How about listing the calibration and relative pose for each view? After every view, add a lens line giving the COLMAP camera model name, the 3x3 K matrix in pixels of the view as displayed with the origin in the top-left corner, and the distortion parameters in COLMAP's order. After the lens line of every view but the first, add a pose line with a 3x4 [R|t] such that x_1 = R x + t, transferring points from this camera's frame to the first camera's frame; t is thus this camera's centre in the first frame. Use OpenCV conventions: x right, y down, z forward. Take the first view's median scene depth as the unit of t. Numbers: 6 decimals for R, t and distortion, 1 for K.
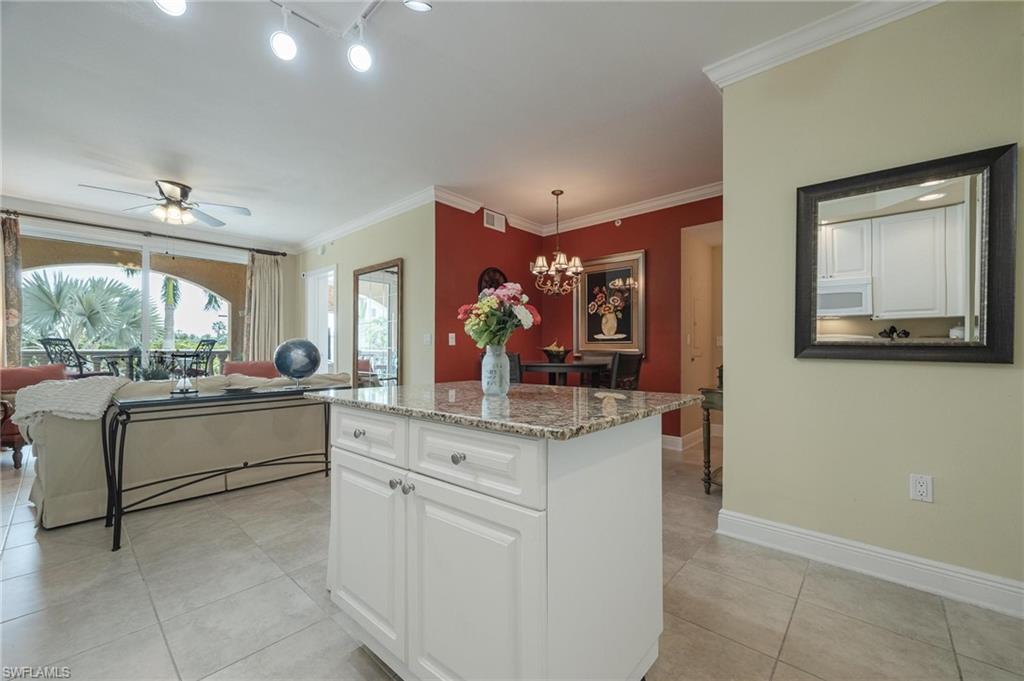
lens RADIAL K [[419.5, 0, 515.1], [0, 419.5, 345.7], [0, 0, 1]] dist [0.007866, -0.000249]
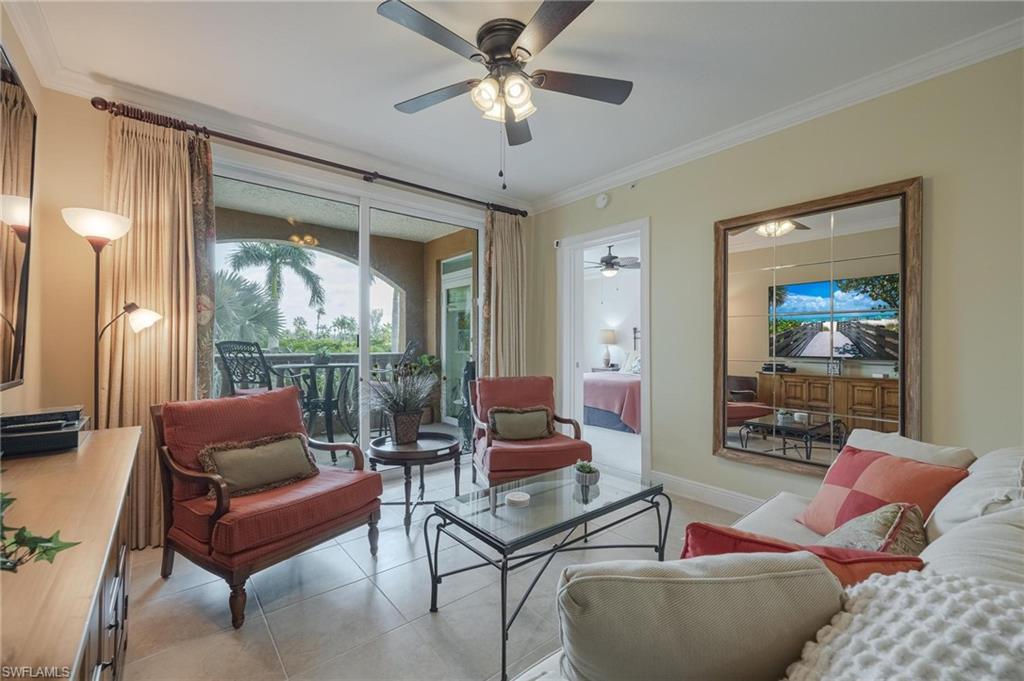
lens RADIAL K [[419.5, 0, 519.3], [0, 419.5, 342.6], [0, 0, 1]] dist [0.007866, -0.000249]
pose [[0.991778, 0.000902, -0.127968, -0.636844], [0.000182, 0.999964, 0.008455, -0.023118], [0.127971, -0.008409, 0.991742, 0.448623]]
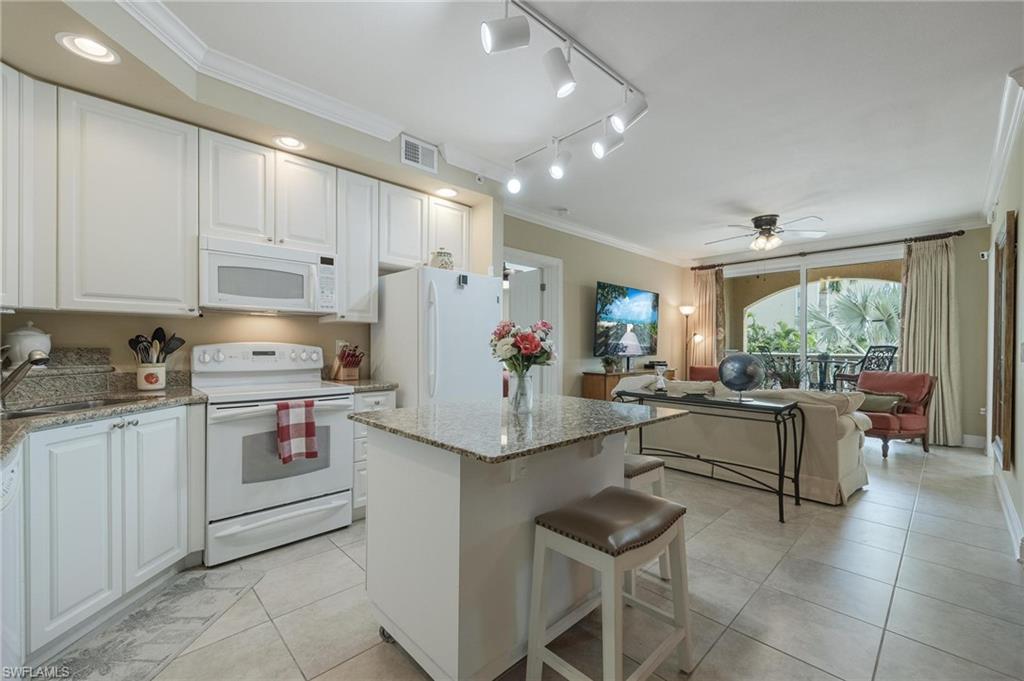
lens RADIAL K [[419.5, 0, 516.1], [0, 419.5, 347.6], [0, 0, 1]] dist [0.007866, -0.000249]
pose [[-0.058540, 0.003610, -0.998279, 0.352615], [0.003759, 0.999987, 0.003395, -0.021787], [0.998278, -0.003553, -0.058552, 0.331105]]
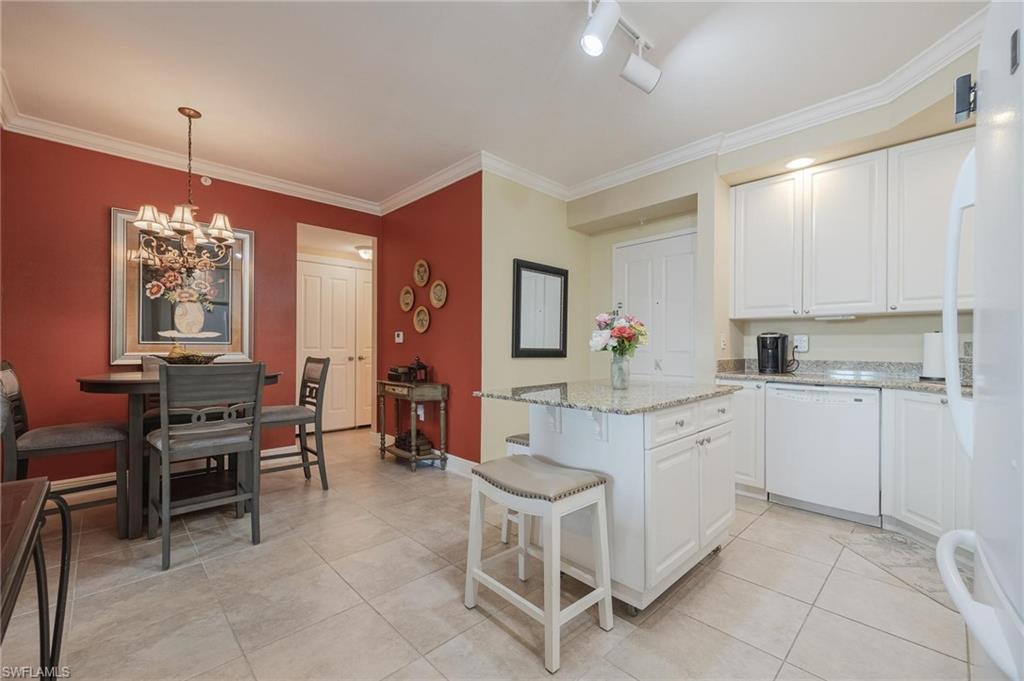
lens RADIAL K [[419.5, 0, 515.2], [0, 419.5, 345.6], [0, 0, 1]] dist [0.007866, -0.000249]
pose [[0.055758, -0.001599, 0.998443, -0.460056], [-0.011320, 0.999933, 0.002234, -0.010525], [-0.998380, -0.011427, 0.055736, 0.403663]]
